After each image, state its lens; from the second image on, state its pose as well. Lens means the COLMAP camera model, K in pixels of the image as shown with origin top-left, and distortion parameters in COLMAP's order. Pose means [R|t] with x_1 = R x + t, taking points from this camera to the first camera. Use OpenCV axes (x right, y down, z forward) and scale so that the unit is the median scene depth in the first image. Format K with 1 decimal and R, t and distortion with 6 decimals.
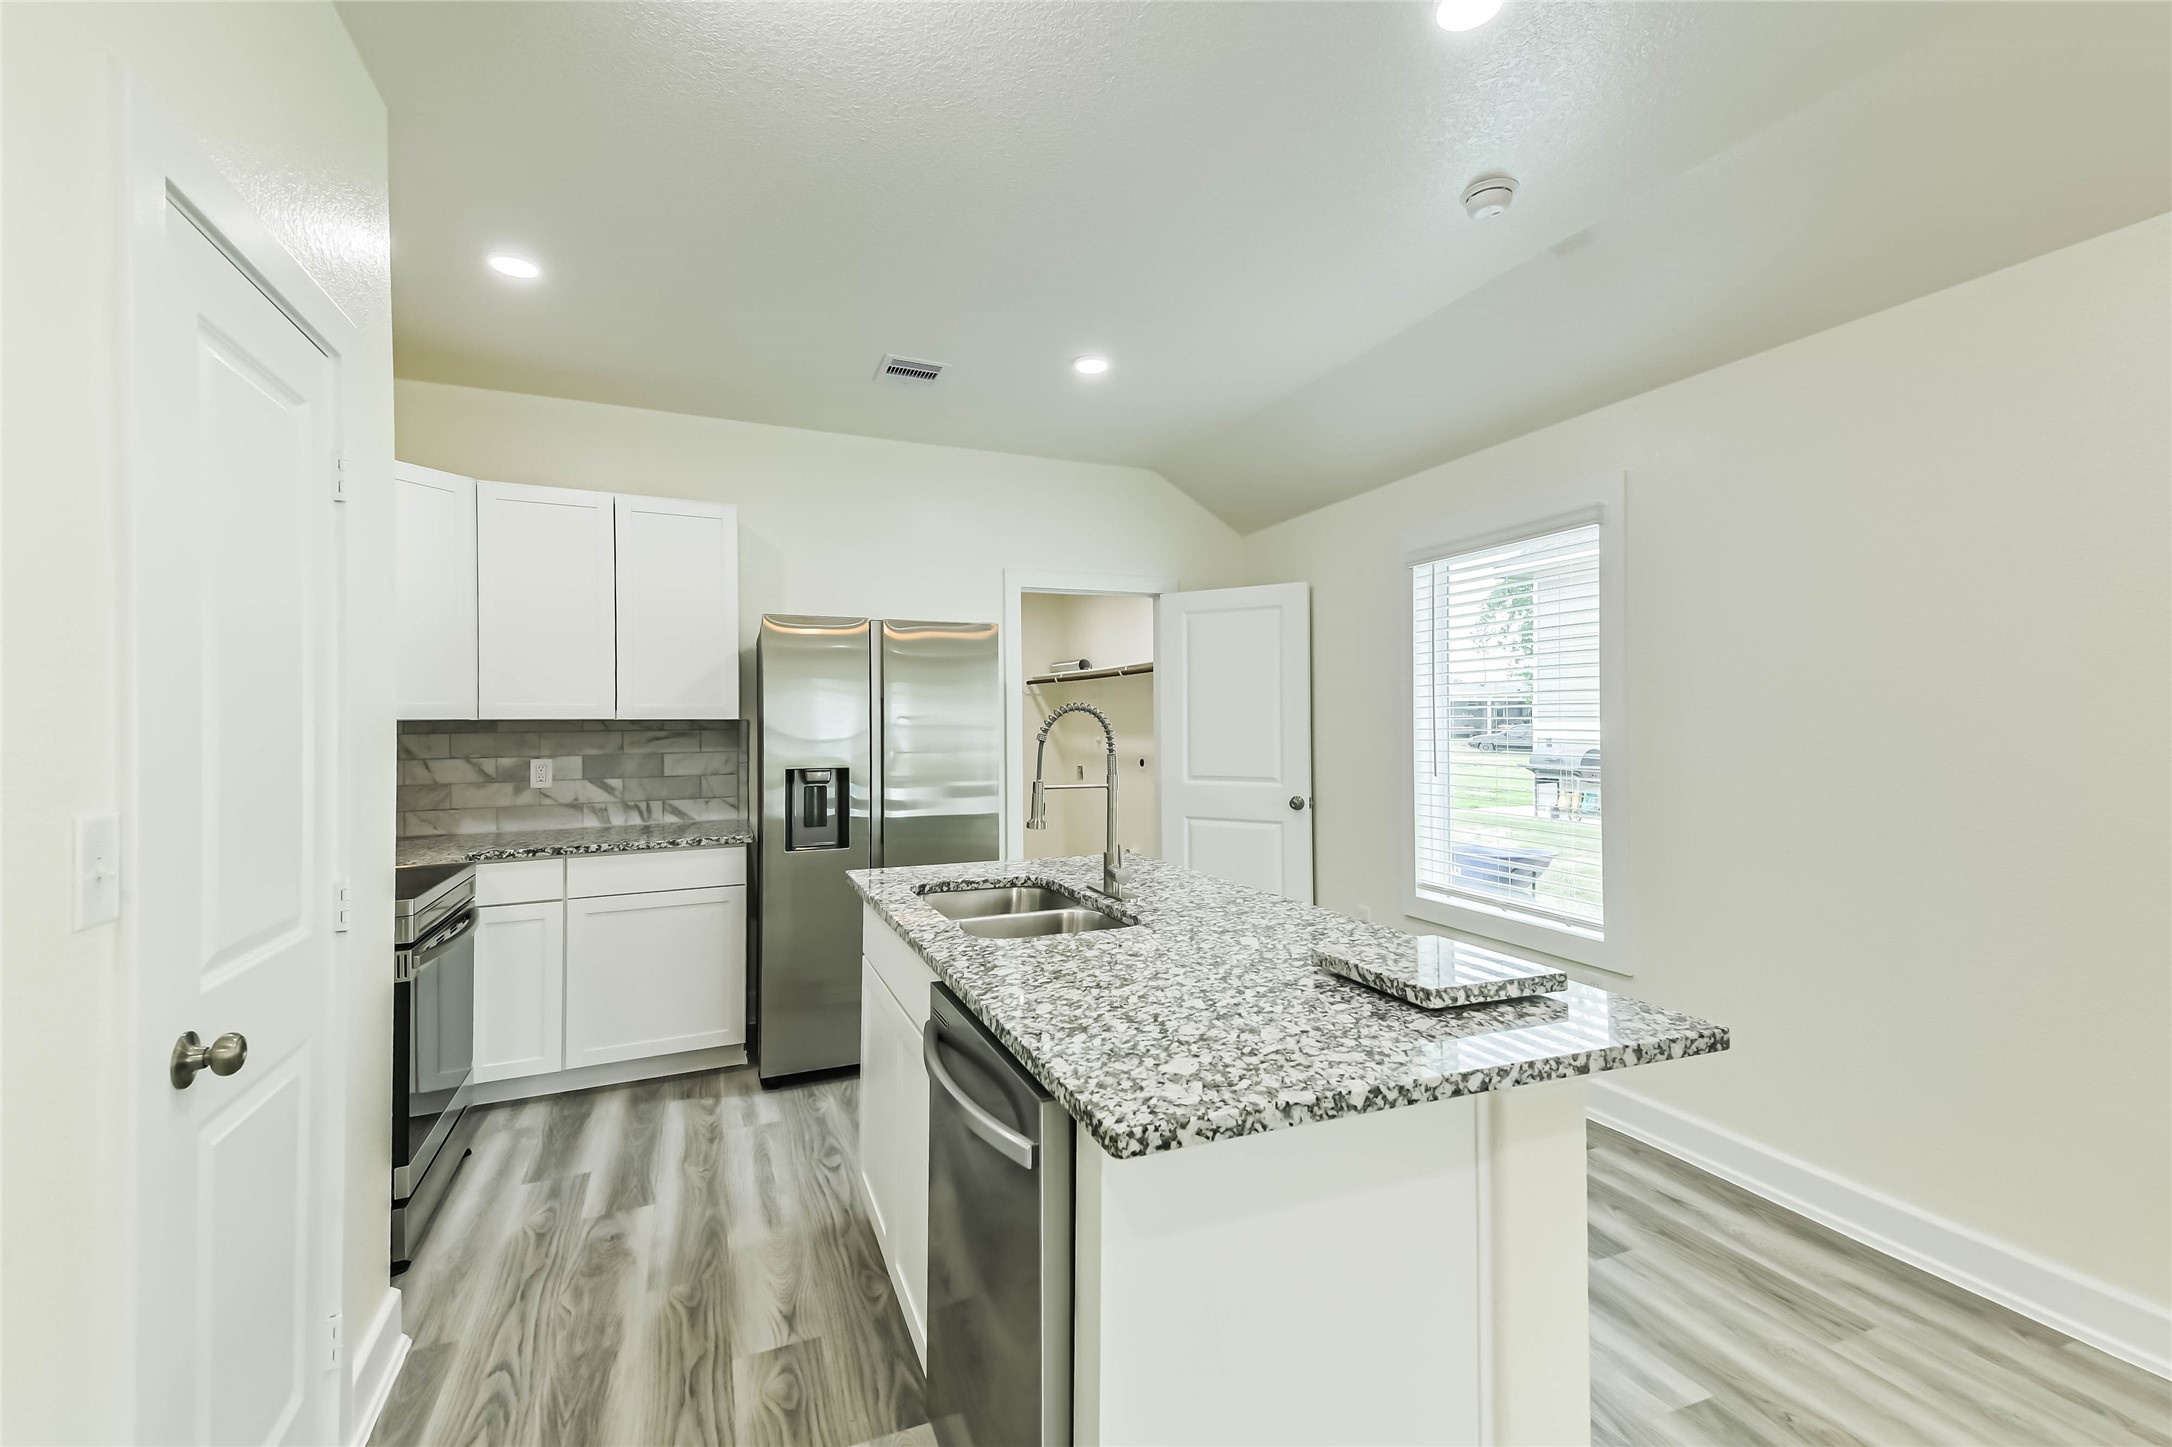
lens RADIAL K [[936.5, 0, 1085.5], [0, 936.5, 708.0], [0, 0, 1]] dist [0.057879, -0.019717]
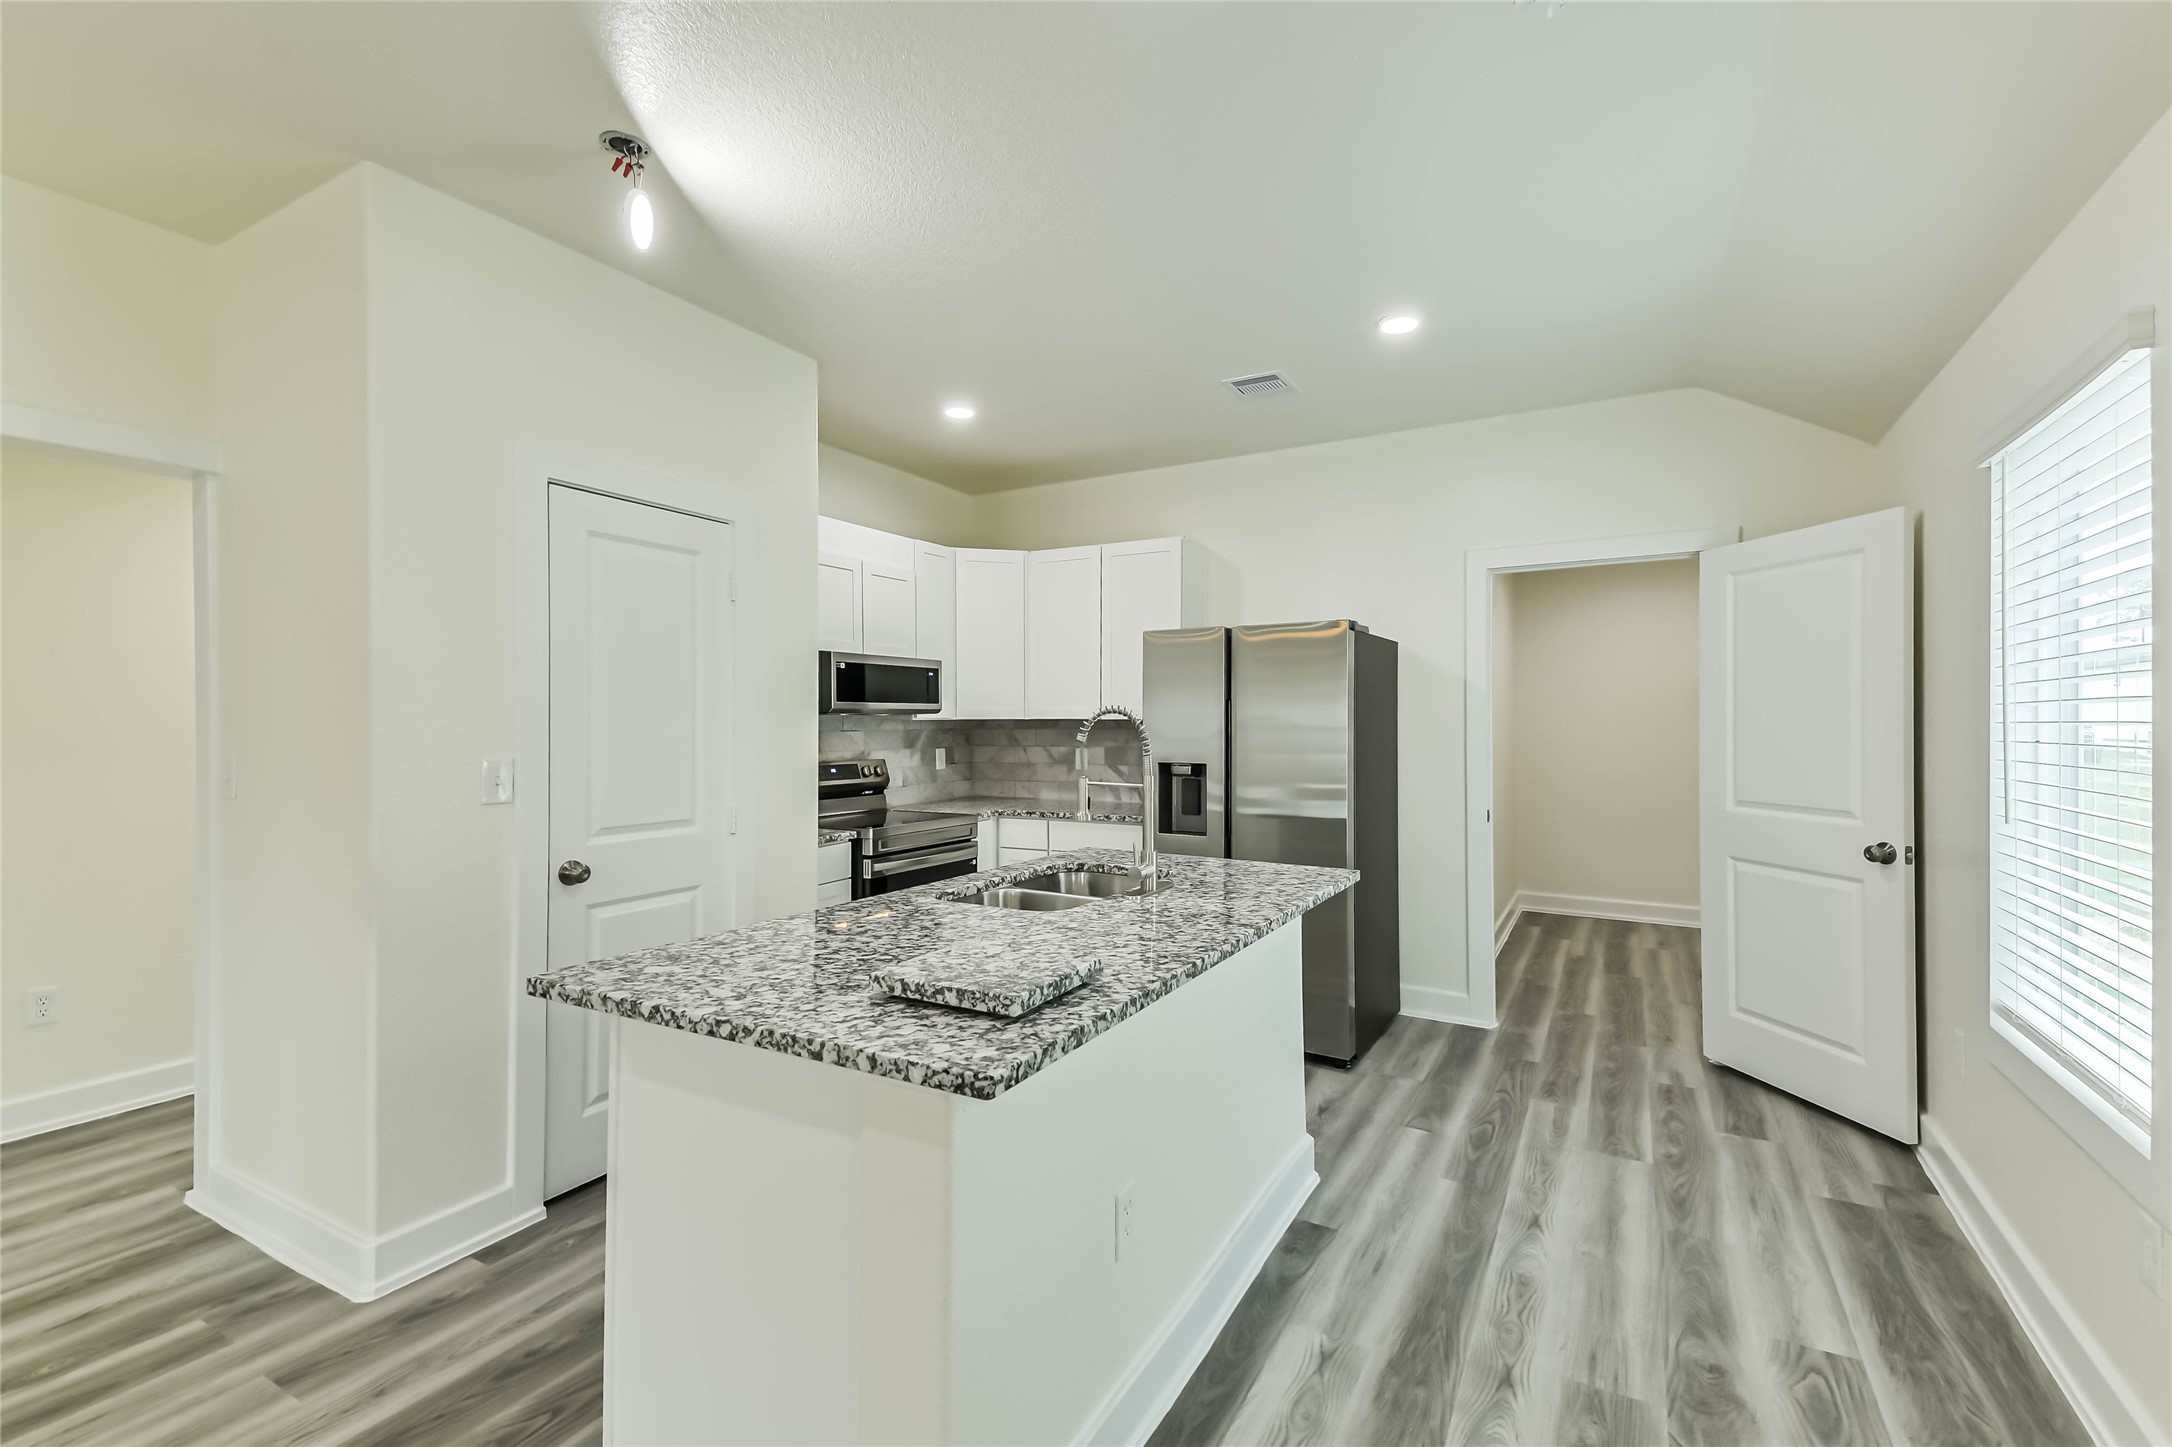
lens RADIAL K [[936.5, 0, 1100.8], [0, 936.5, 732.1], [0, 0, 1]] dist [0.057879, -0.019717]
pose [[0.628259, 0.015543, -0.777849, 0.501130], [0.004973, 0.999700, 0.023993, -0.001439], [0.777989, -0.018942, 0.627993, 0.194745]]
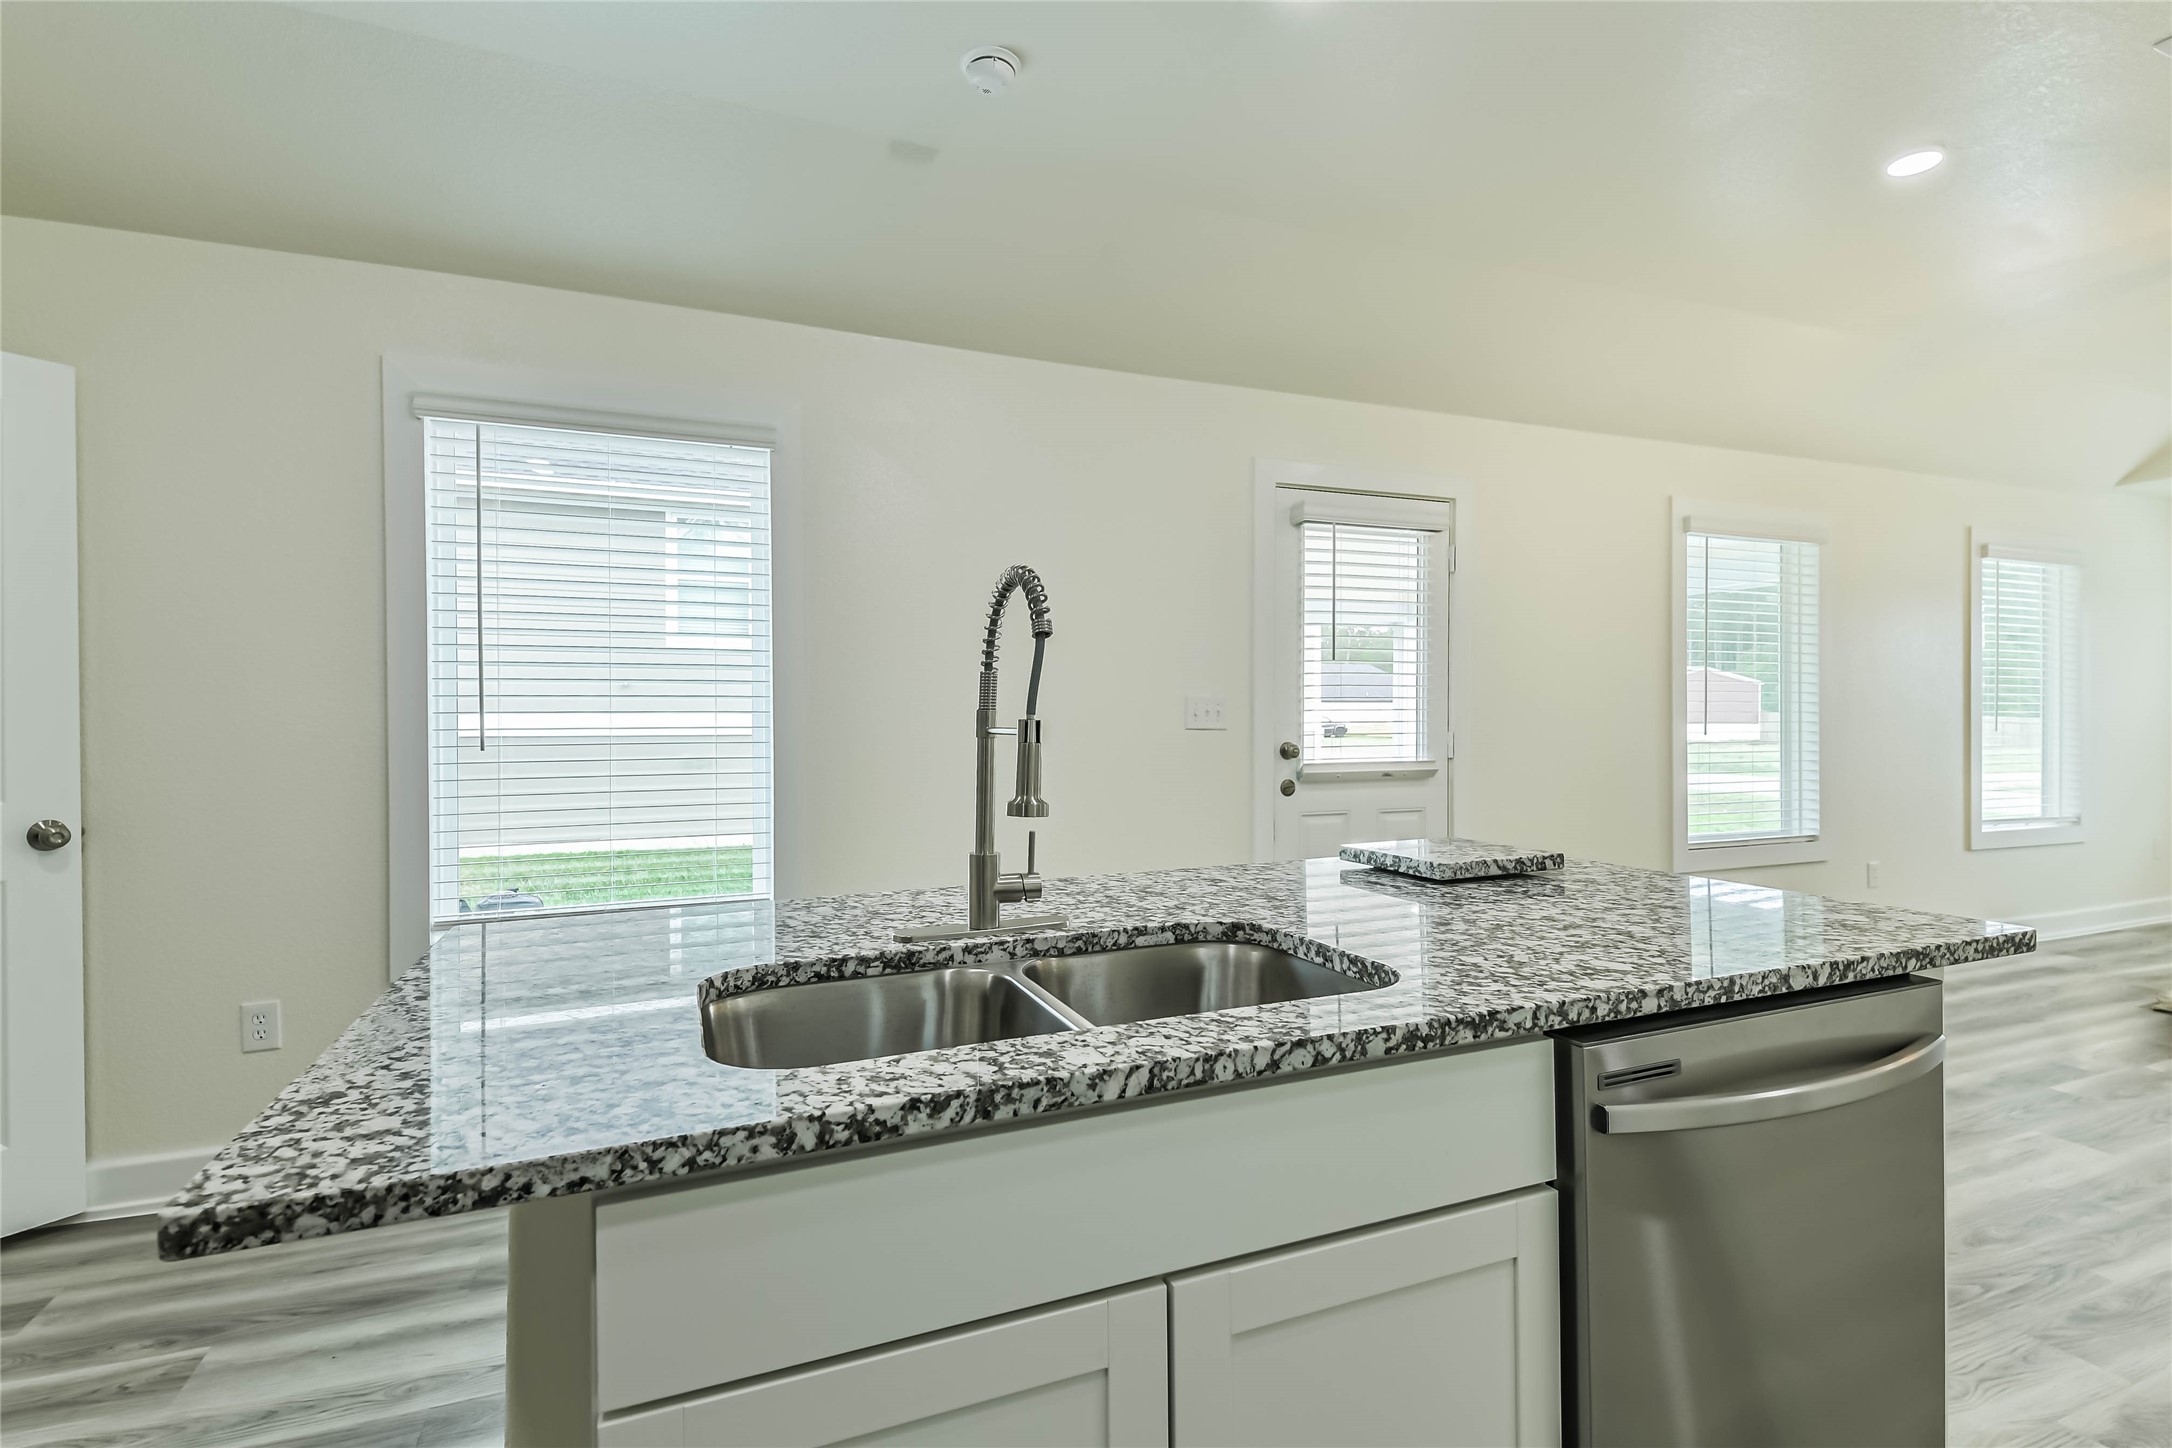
lens RADIAL K [[1018.1, 0, 1068.2], [0, 1018.1, 719.5], [0, 0, 1]] dist [0.009619, -0.003991]
pose [[0.012017, 0.000670, 0.999928, -0.347338], [-0.009564, 0.999954, -0.000555, 0.048636], [-0.999882, -0.009556, 0.012023, 0.593145]]
